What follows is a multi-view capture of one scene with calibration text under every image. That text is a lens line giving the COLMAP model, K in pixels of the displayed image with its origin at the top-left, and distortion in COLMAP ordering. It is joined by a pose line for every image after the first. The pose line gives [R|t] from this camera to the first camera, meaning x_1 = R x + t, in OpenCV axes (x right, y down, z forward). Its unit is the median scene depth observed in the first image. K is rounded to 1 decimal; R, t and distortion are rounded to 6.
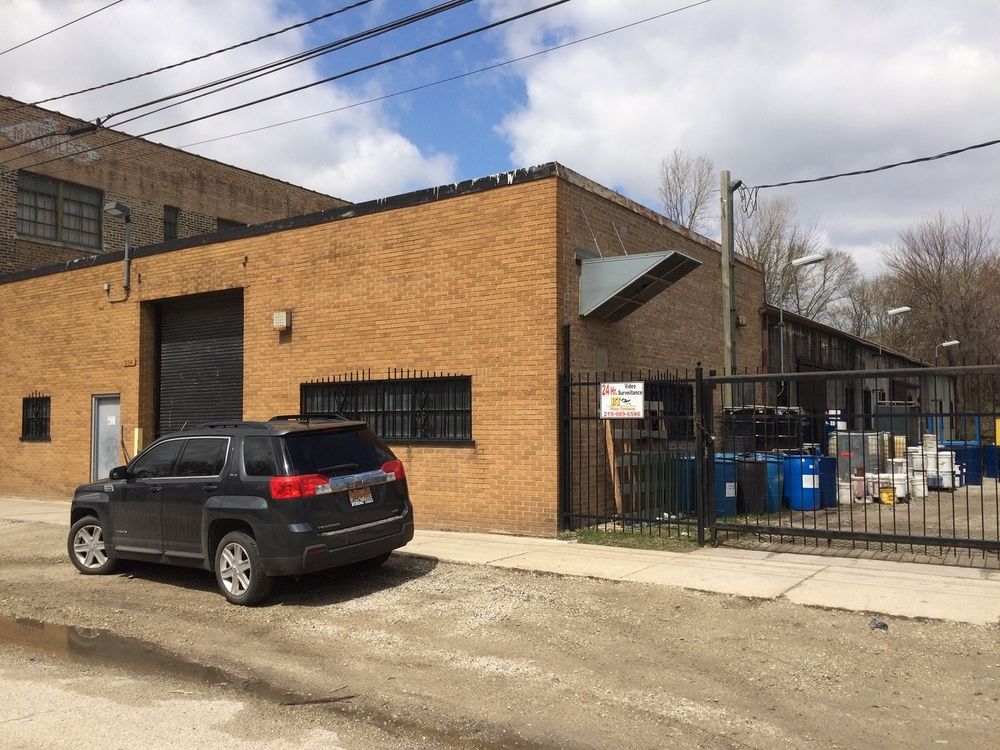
lens RADIAL K [[855.7, 0, 499.4], [0, 855.7, 380.0], [0, 0, 1]] dist [0.080230, -0.107400]
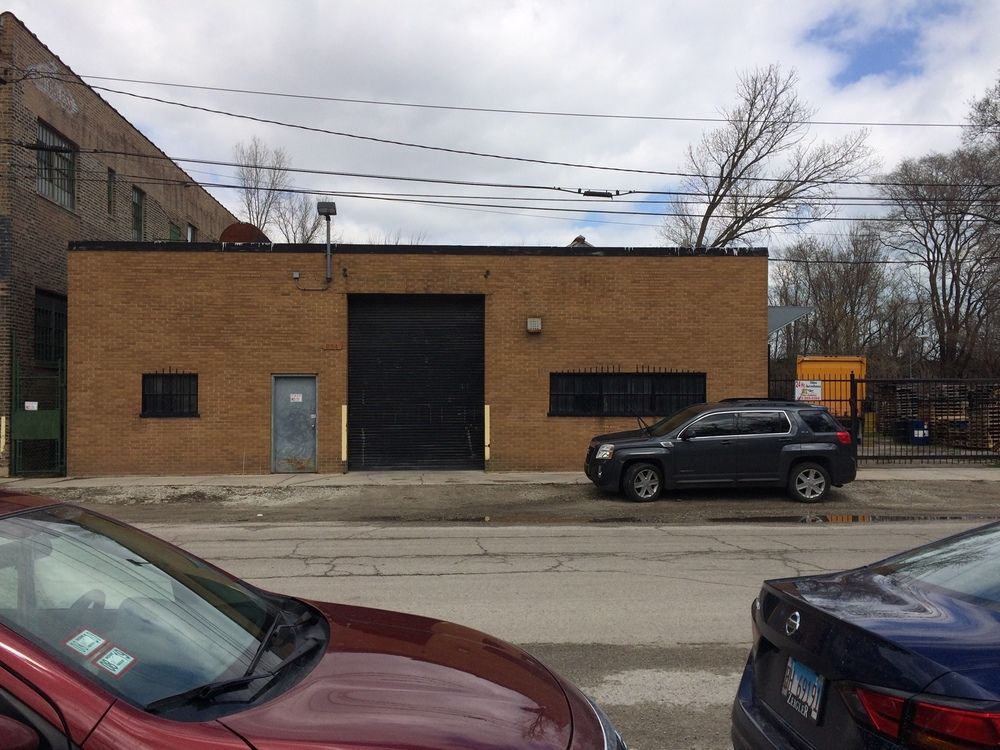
lens RADIAL K [[855.7, 0, 499.4], [0, 855.7, 380.0], [0, 0, 1]] dist [0.080230, -0.107400]
pose [[0.787461, 0.019899, 0.616043, -1.314071], [-0.035750, 0.999271, 0.013419, 0.000814], [-0.615327, -0.032590, 0.787598, -0.012999]]
